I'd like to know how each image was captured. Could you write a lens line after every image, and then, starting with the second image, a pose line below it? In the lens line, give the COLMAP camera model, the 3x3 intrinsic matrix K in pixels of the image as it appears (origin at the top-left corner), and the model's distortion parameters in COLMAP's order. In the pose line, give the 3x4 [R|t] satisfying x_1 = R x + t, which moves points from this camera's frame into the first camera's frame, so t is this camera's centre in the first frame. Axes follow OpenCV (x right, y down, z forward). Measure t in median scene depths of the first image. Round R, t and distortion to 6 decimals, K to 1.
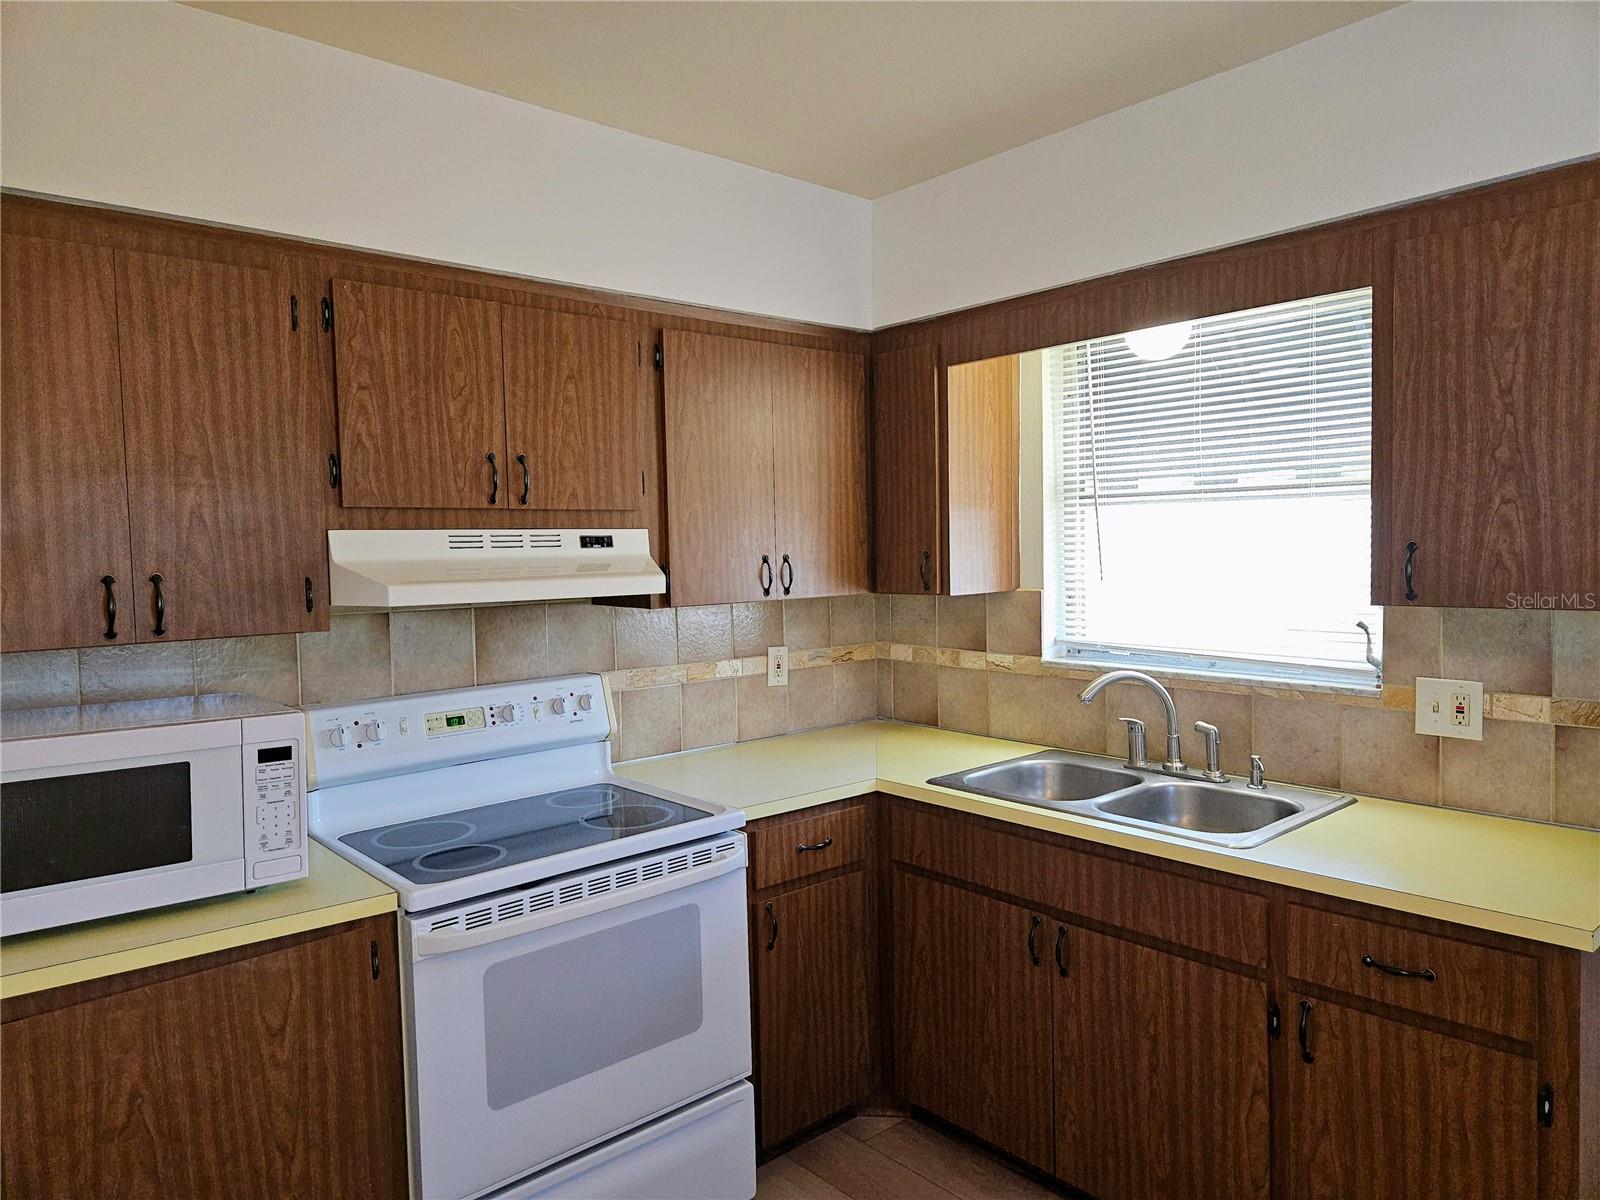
lens RADIAL K [[1062.7, 0, 797.8], [0, 1062.7, 595.7], [0, 0, 1]] dist [0.077290, -0.071867]
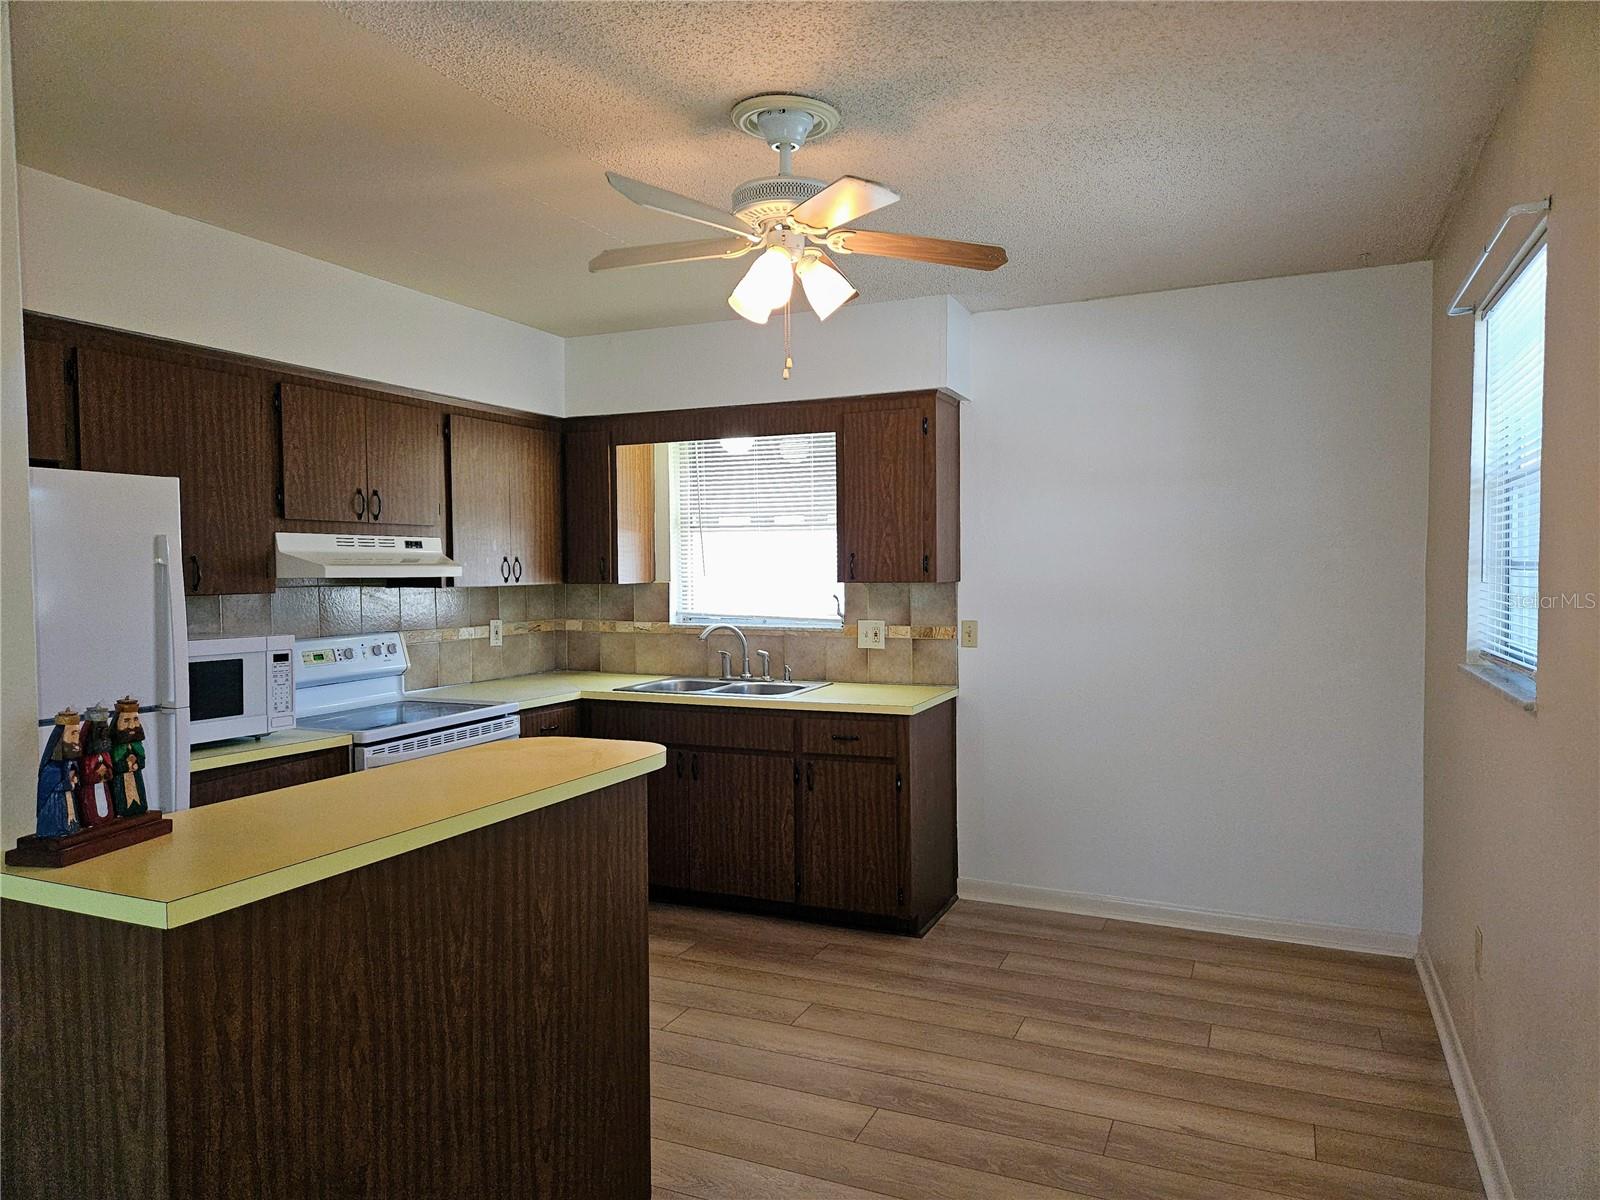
lens RADIAL K [[1063.4, 0, 809.4], [0, 1063.4, 607.3], [0, 0, 1]] dist [0.071716, -0.071988]
pose [[0.906999, -0.001528, 0.421130, -0.355351], [0.008150, 0.999870, -0.013925, 0.077220], [-0.421054, 0.016062, 0.906894, -0.778191]]
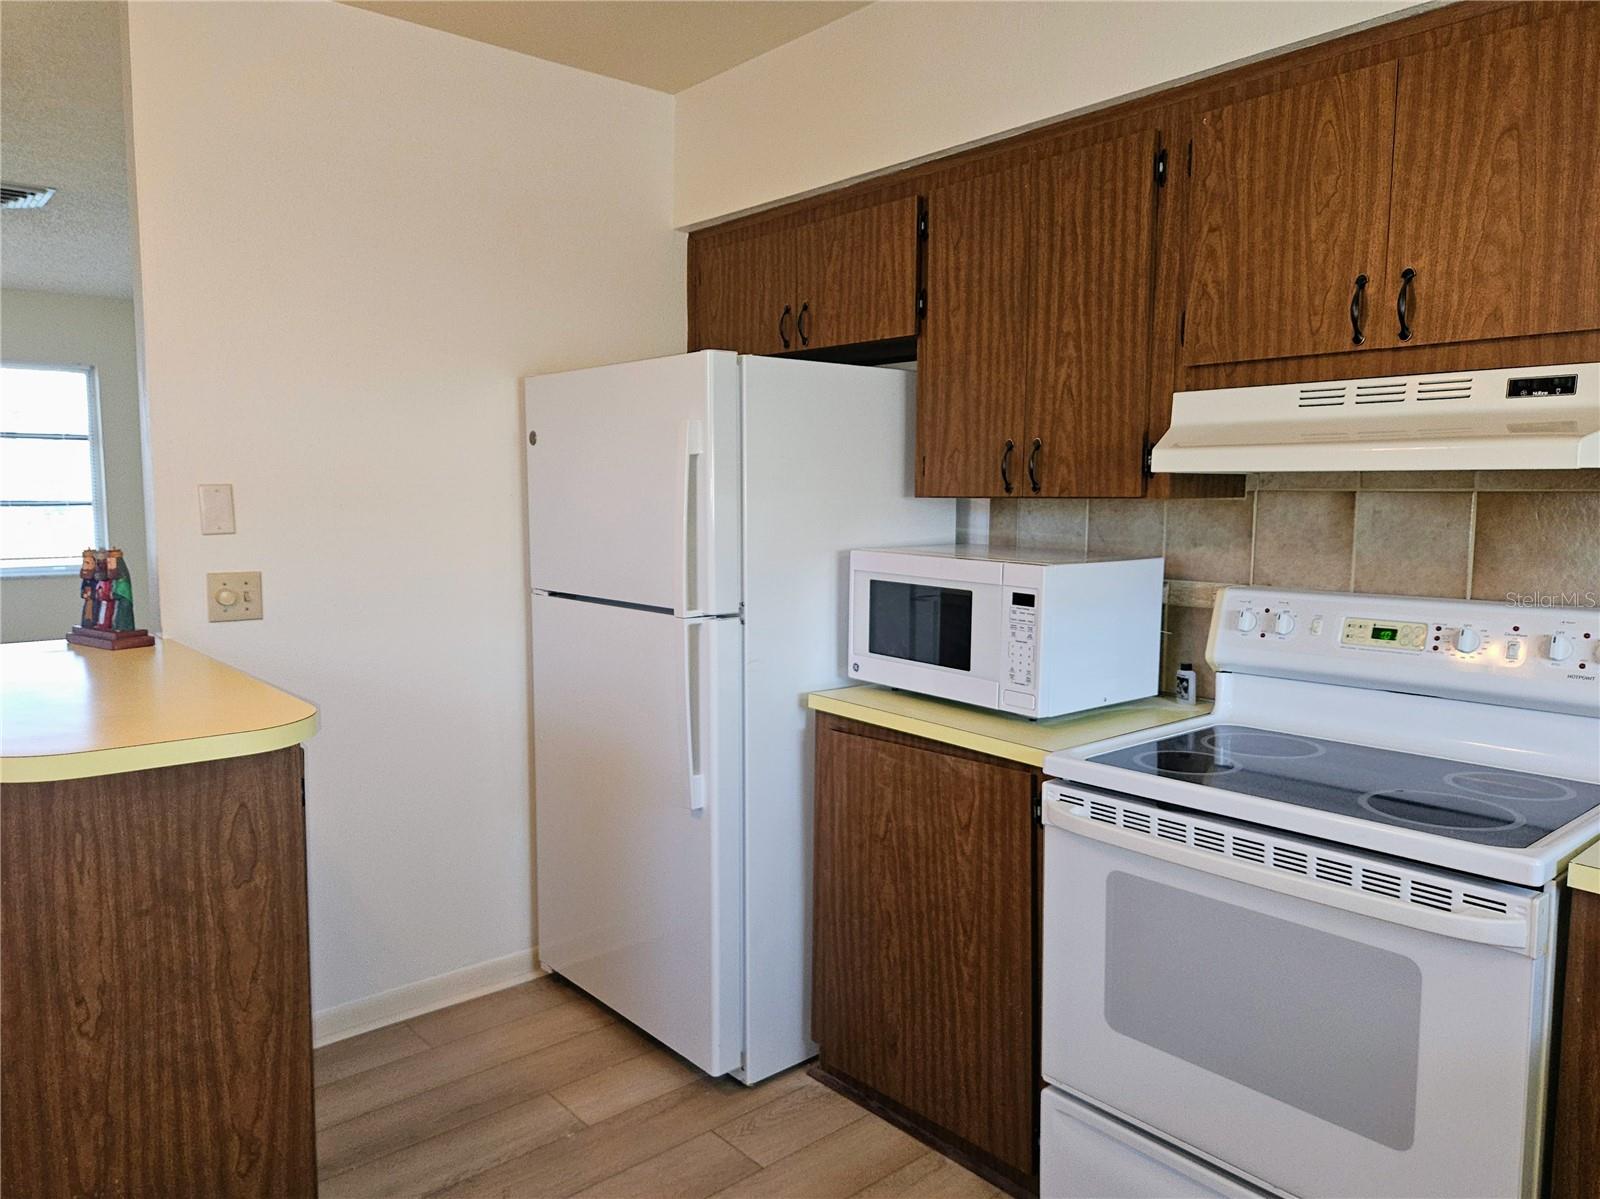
lens RADIAL K [[1112.5, 0, 792.3], [0, 1112.5, 599.6], [0, 0, 1]] dist [0.077585, -0.066318]
pose [[-0.009907, 0.122000, -0.992481, 0.530729], [-0.049908, 0.991232, 0.122344, 0.014558], [0.998705, 0.050745, -0.003731, 0.614984]]
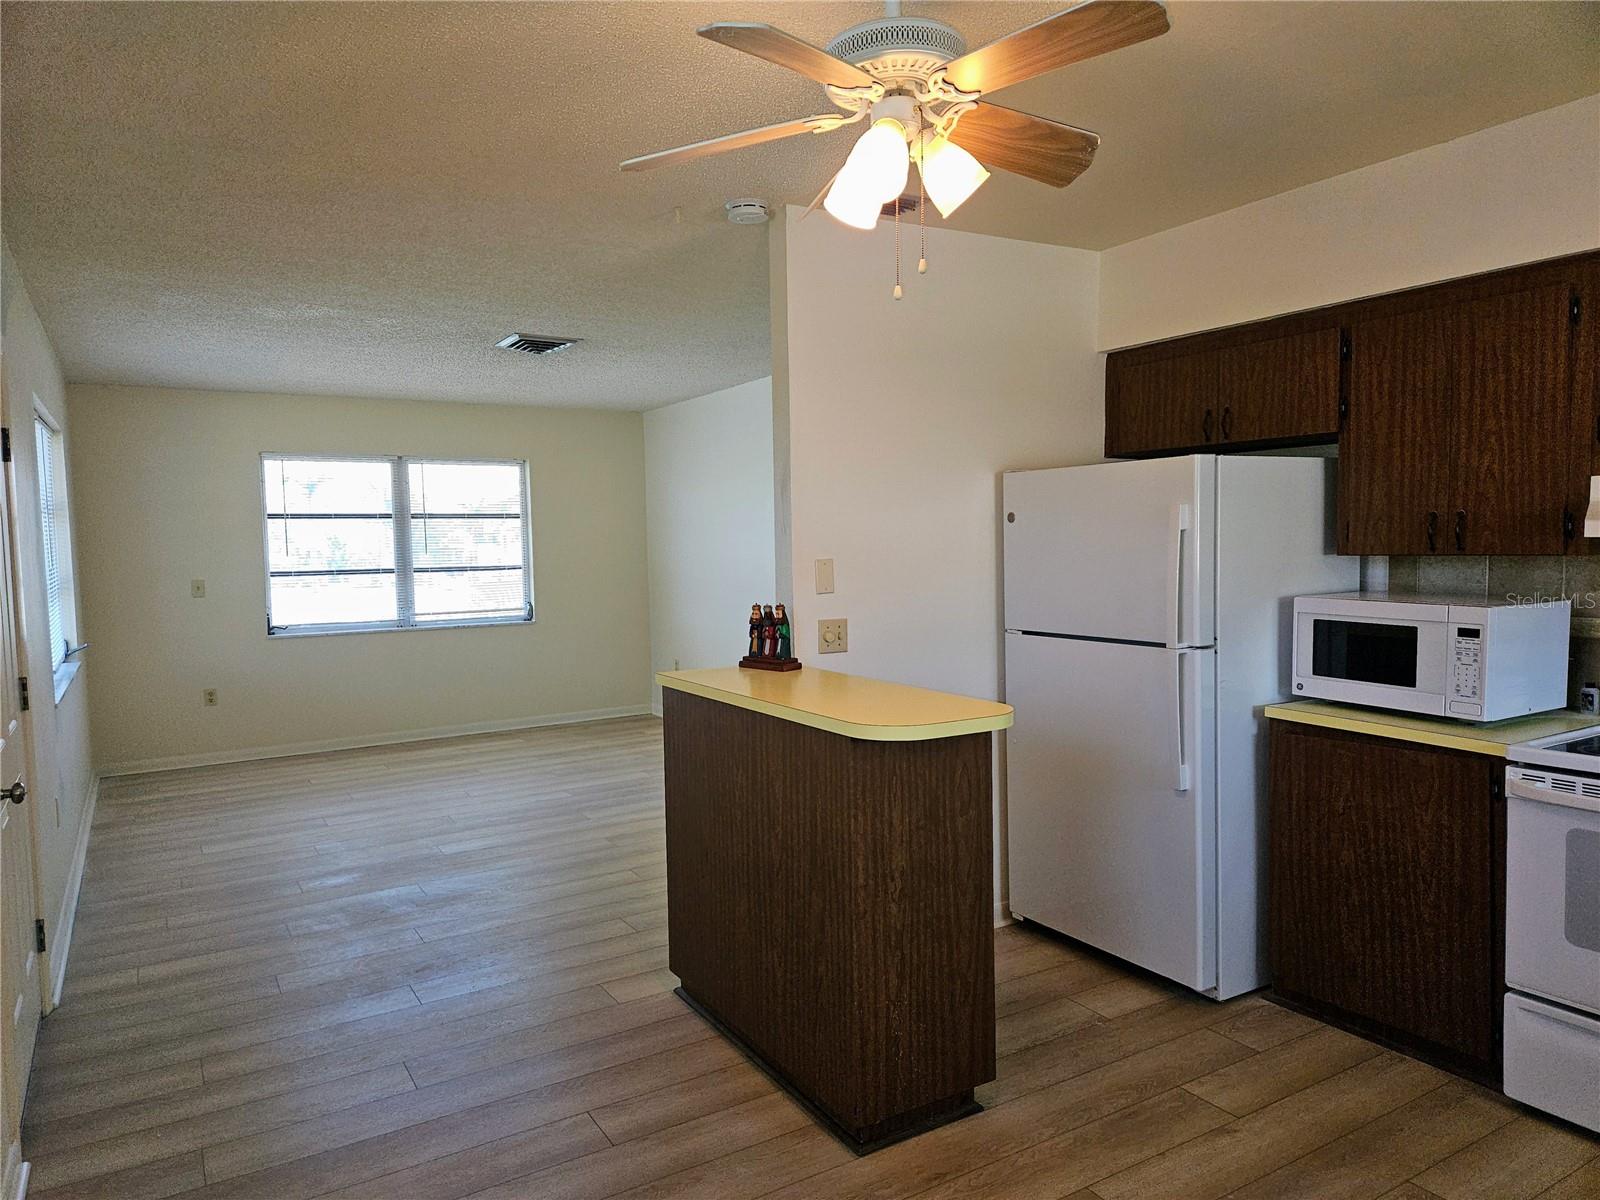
lens RADIAL K [[1065.6, 0, 788.1], [0, 1065.6, 609.2], [0, 0, 1]] dist [0.078015, -0.067556]
pose [[-0.178641, 0.093045, -0.979505, 0.921386], [-0.020877, 0.994936, 0.098318, -0.010505], [0.983693, 0.038012, -0.175794, 0.272505]]
